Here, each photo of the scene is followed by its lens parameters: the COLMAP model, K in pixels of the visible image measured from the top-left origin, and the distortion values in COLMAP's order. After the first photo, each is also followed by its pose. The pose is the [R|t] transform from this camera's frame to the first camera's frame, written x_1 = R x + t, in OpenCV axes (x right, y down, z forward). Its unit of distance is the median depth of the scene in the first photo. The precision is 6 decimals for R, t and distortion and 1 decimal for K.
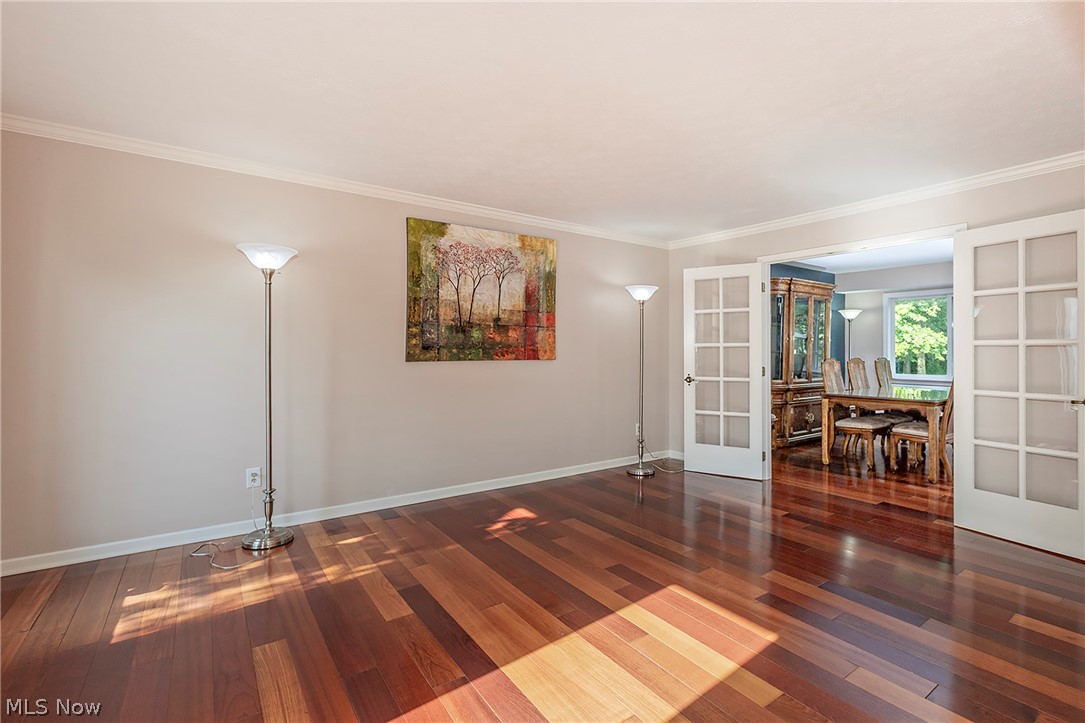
lens RADIAL K [[518.2, 0, 562.3], [0, 518.2, 360.7], [0, 0, 1]] dist [0.000953, 0.000691]
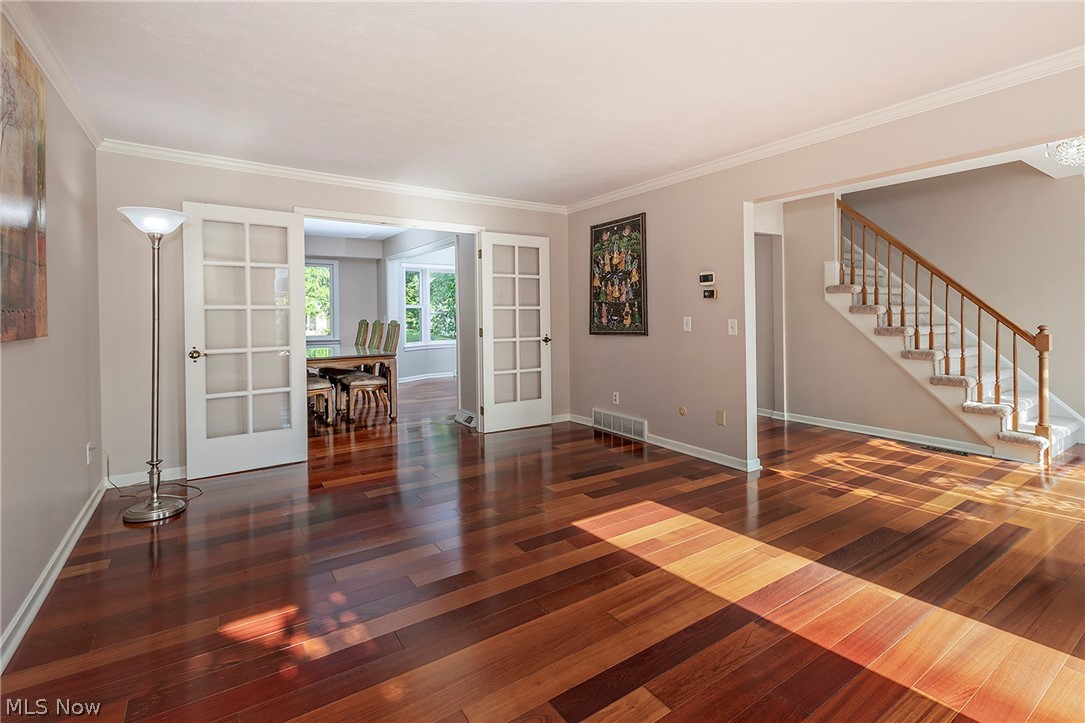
lens RADIAL K [[518.2, 0, 547.3], [0, 518.2, 358.2], [0, 0, 1]] dist [0.000953, 0.000691]
pose [[0.005943, -0.091985, 0.995743, -0.790602], [0.027741, 0.995392, 0.091787, -0.024239], [-0.999597, 0.027078, 0.008467, 0.929195]]
